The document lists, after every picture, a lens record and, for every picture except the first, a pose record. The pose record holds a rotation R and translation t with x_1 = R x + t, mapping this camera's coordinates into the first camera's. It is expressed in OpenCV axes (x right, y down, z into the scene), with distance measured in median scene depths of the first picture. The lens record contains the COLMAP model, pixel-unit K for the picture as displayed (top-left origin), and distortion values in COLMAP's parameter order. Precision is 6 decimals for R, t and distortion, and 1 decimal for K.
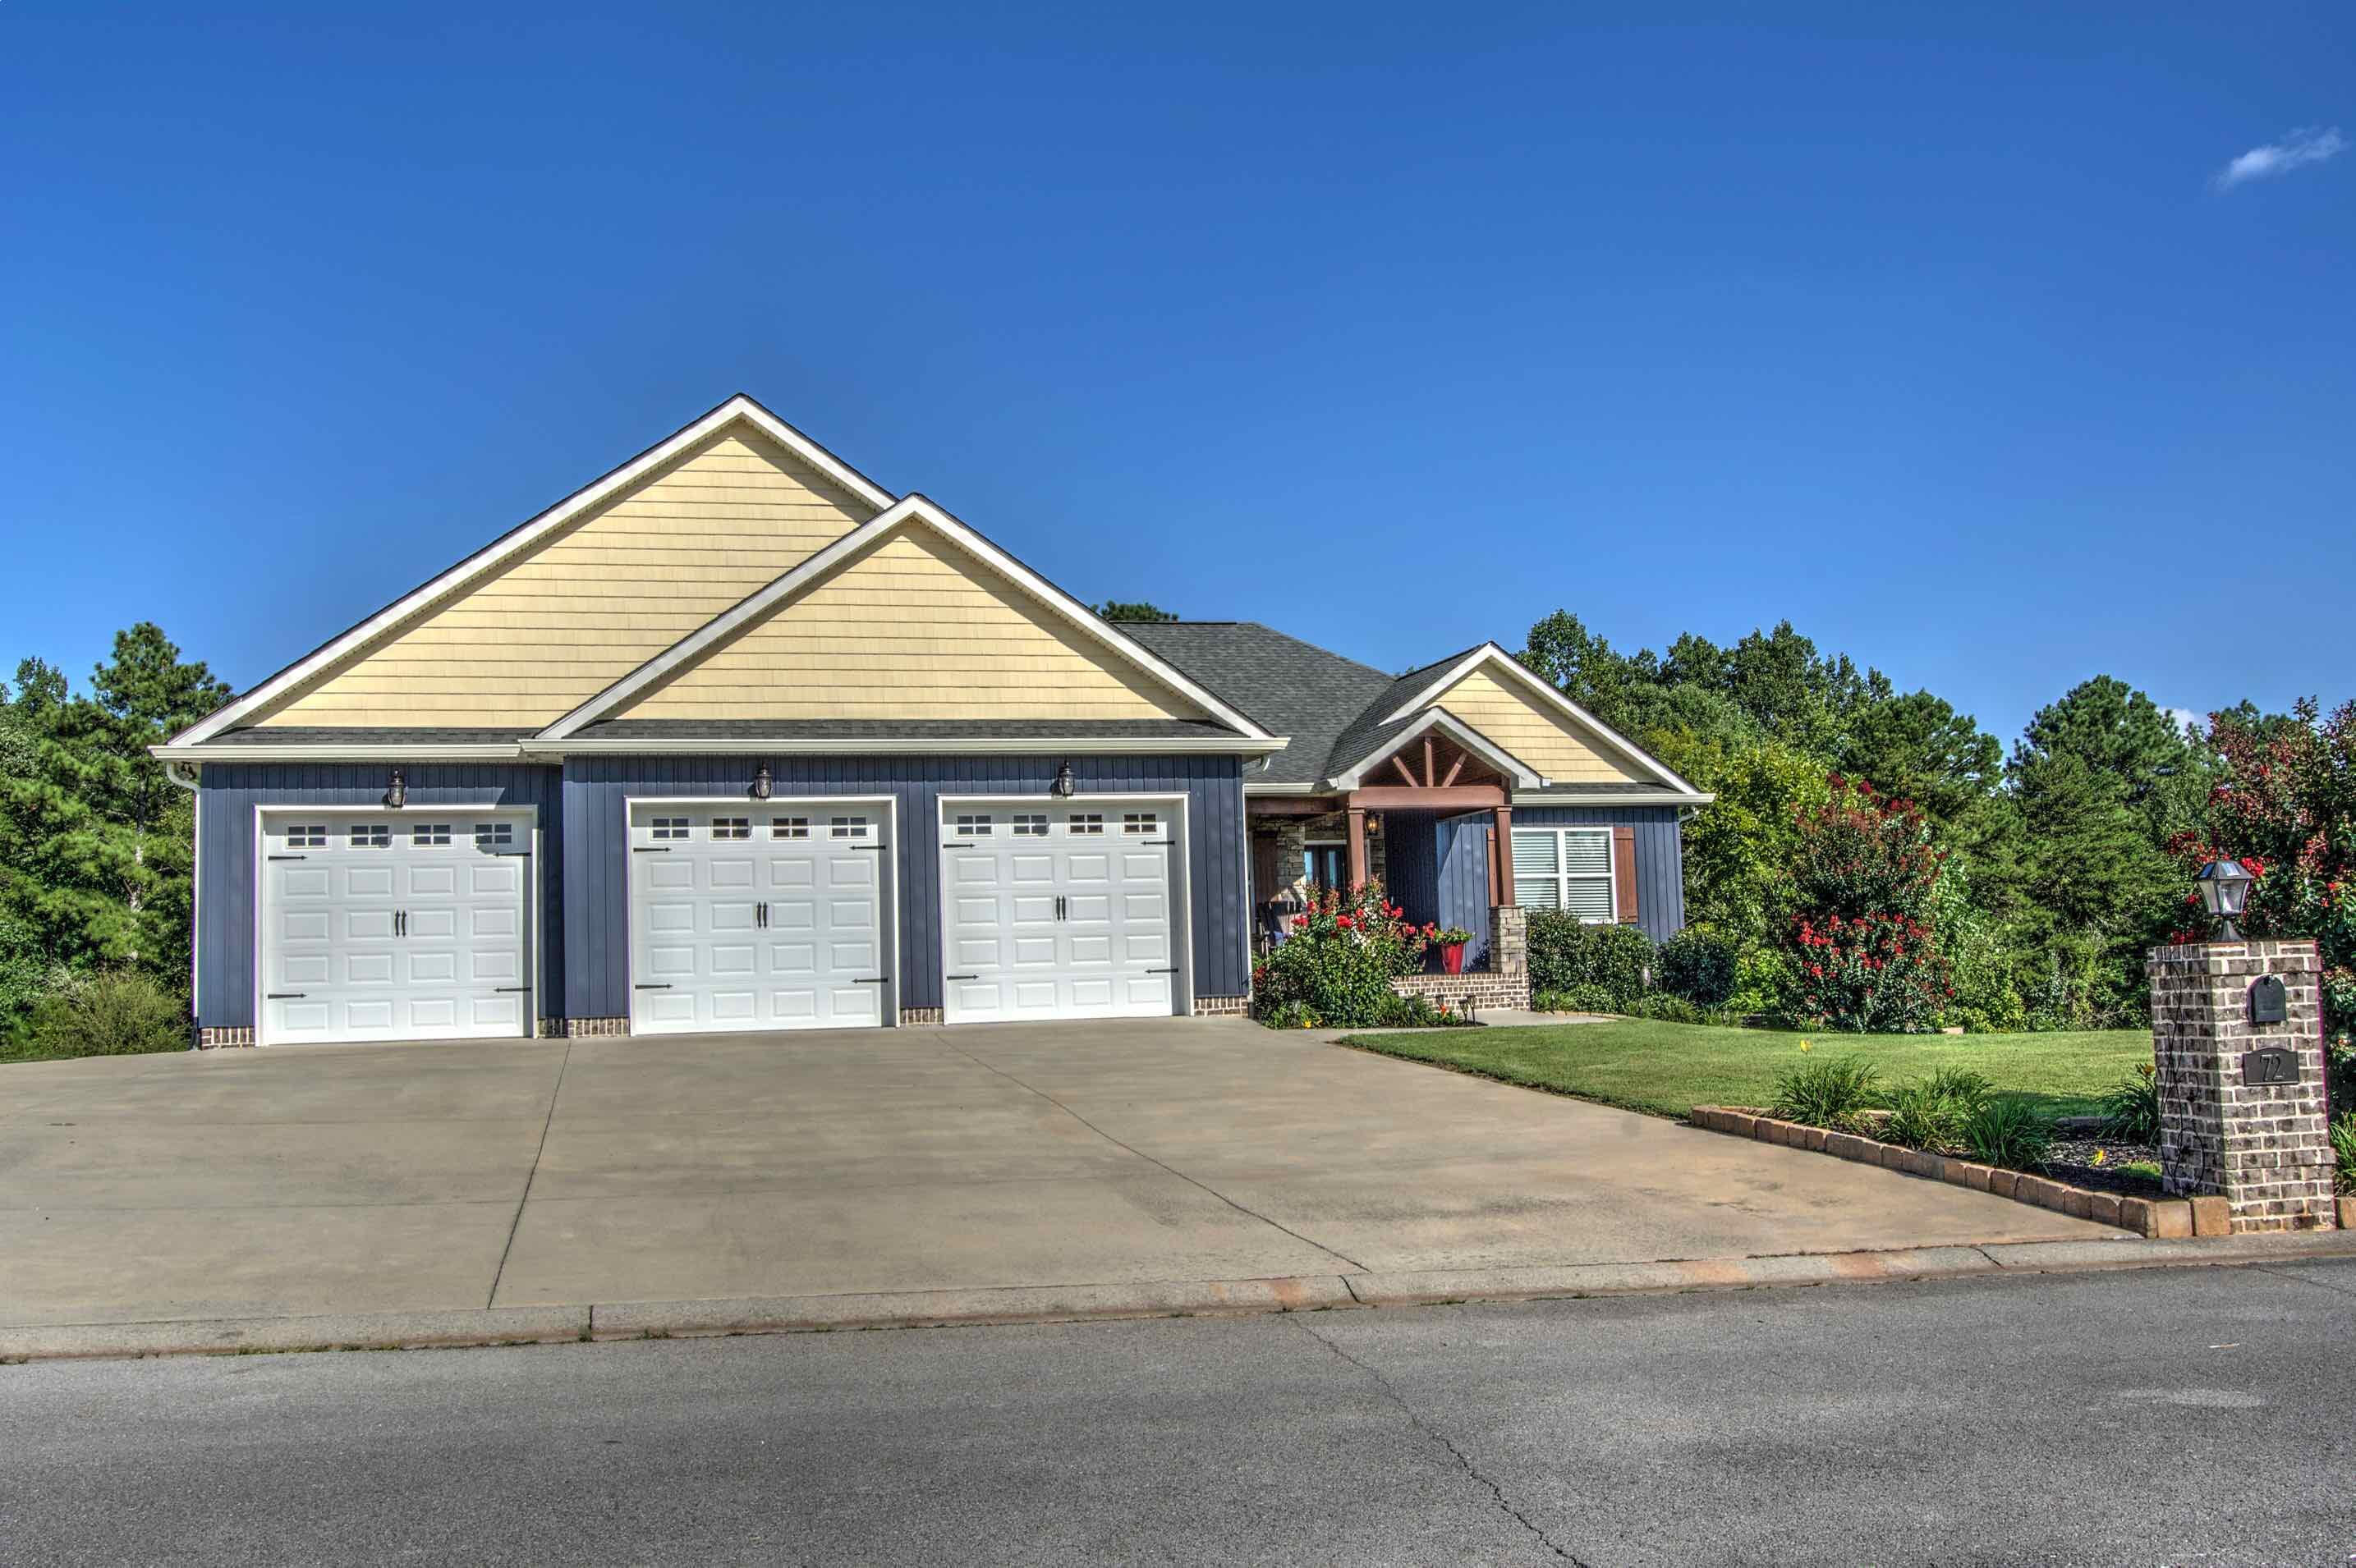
lens RADIAL K [[1959.8, 0, 1178.0], [0, 1959.8, 784.0], [0, 0, 1]] dist [-0.083391, 0.005389]
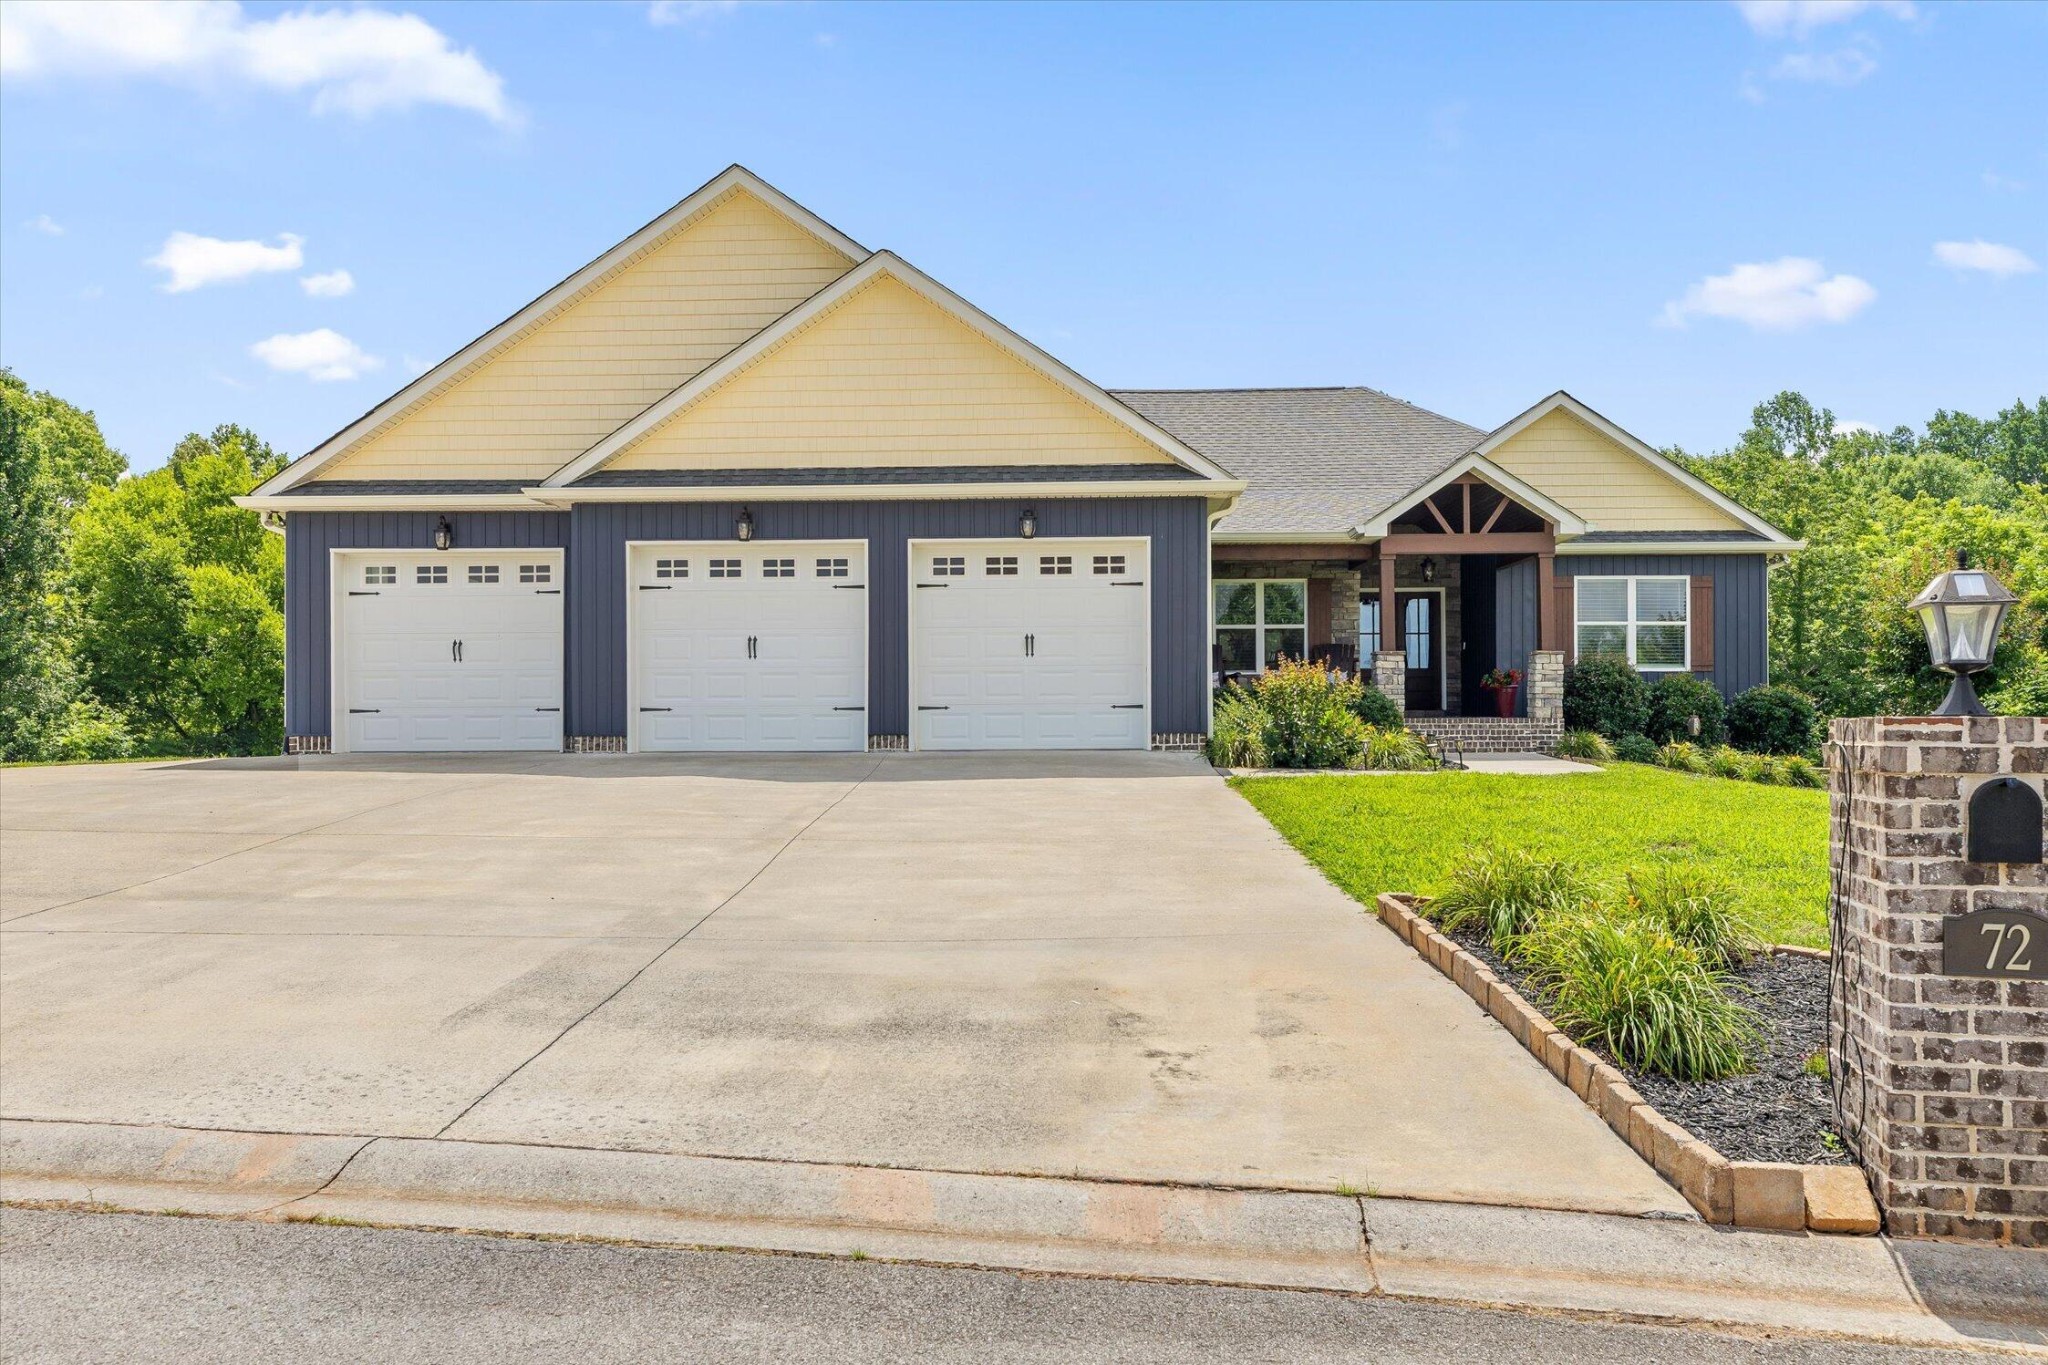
lens RADIAL K [[1522.1, 0, 1023.4], [0, 1522.1, 705.4], [0, 0, 1]] dist [-0.002934, 0.004351]
pose [[0.954268, 0.025865, -0.297832, 0.198389], [0.003546, 0.995201, 0.097788, 0.016513], [0.298932, -0.094372, 0.949596, 0.231677]]
